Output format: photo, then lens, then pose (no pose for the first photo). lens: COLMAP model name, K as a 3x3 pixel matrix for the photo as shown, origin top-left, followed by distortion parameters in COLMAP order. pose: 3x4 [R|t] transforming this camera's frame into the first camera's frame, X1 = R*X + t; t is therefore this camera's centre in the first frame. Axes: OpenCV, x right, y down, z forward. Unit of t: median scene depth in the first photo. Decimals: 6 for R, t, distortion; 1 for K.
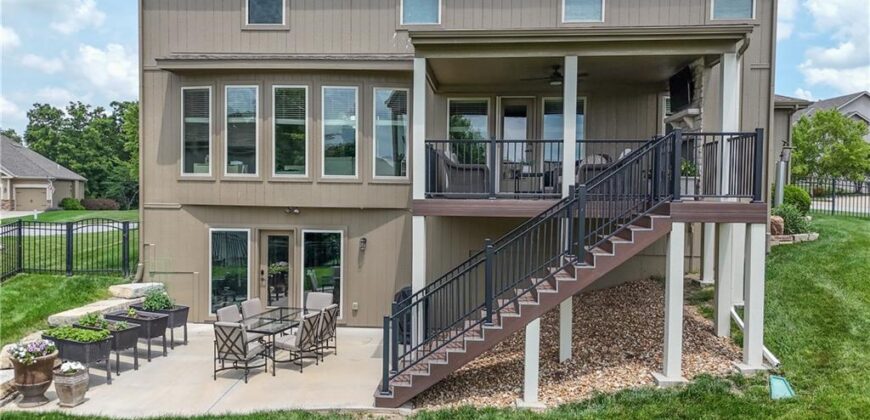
lens RADIAL K [[640.2, 0, 435.0], [0, 640.2, 210.0], [0, 0, 1]] dist [0.077353, -0.079718]
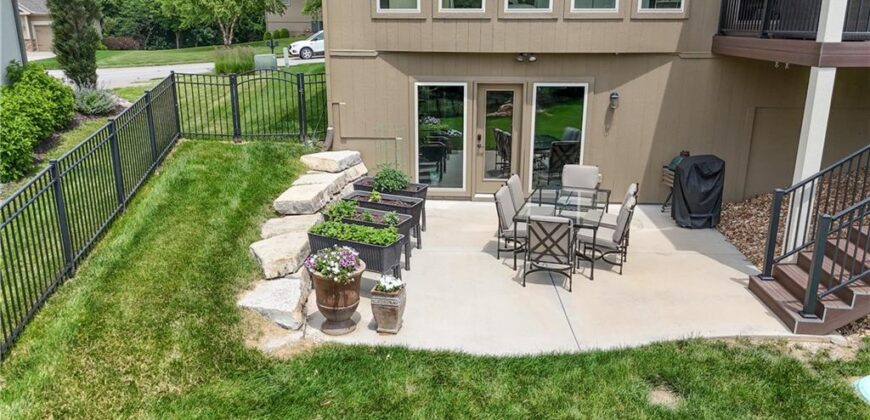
lens RADIAL K [[640.2, 0, 435.0], [0, 640.2, 210.0], [0, 0, 1]] dist [0.077353, -0.079718]
pose [[0.999952, -0.009072, -0.003564, -0.375489], [0.009671, 0.969090, 0.246516, -0.016043], [0.001218, -0.246539, 0.969132, 0.229615]]
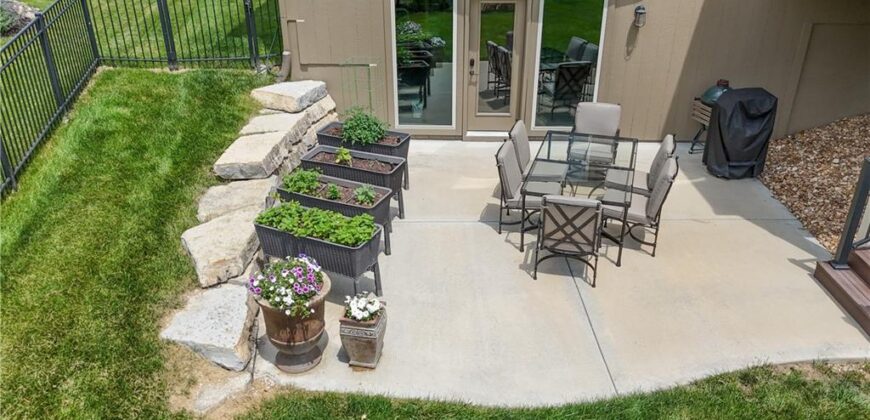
lens RADIAL K [[643.3, 0, 435.8], [0, 643.3, 206.4], [0, 0, 1]] dist [0.057355, -0.041419]
pose [[0.999352, -0.026284, 0.024606, -0.379375], [0.013847, 0.911438, 0.411204, -0.047571], [-0.033235, -0.410596, 0.911211, 0.396147]]
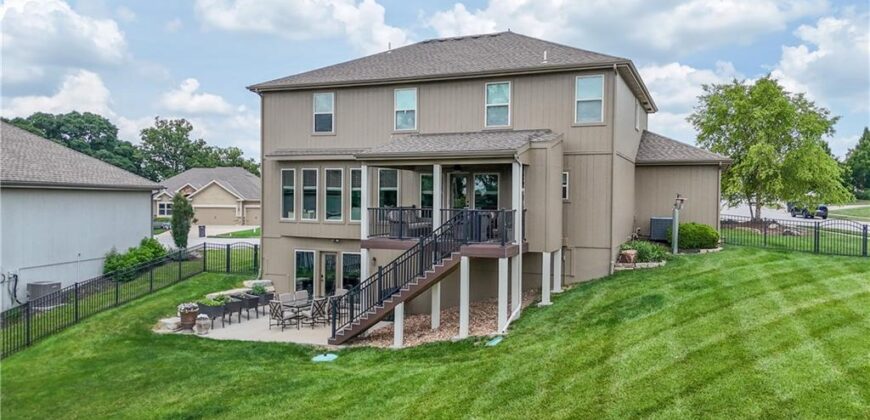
lens RADIAL K [[640.2, 0, 435.0], [0, 640.2, 210.0], [0, 0, 1]] dist [0.077353, -0.079718]
pose [[0.949963, 0.003141, -0.312347, 0.635456], [-0.007971, 0.999868, -0.014189, -0.065950], [0.312261, 0.015969, 0.949862, -0.606512]]
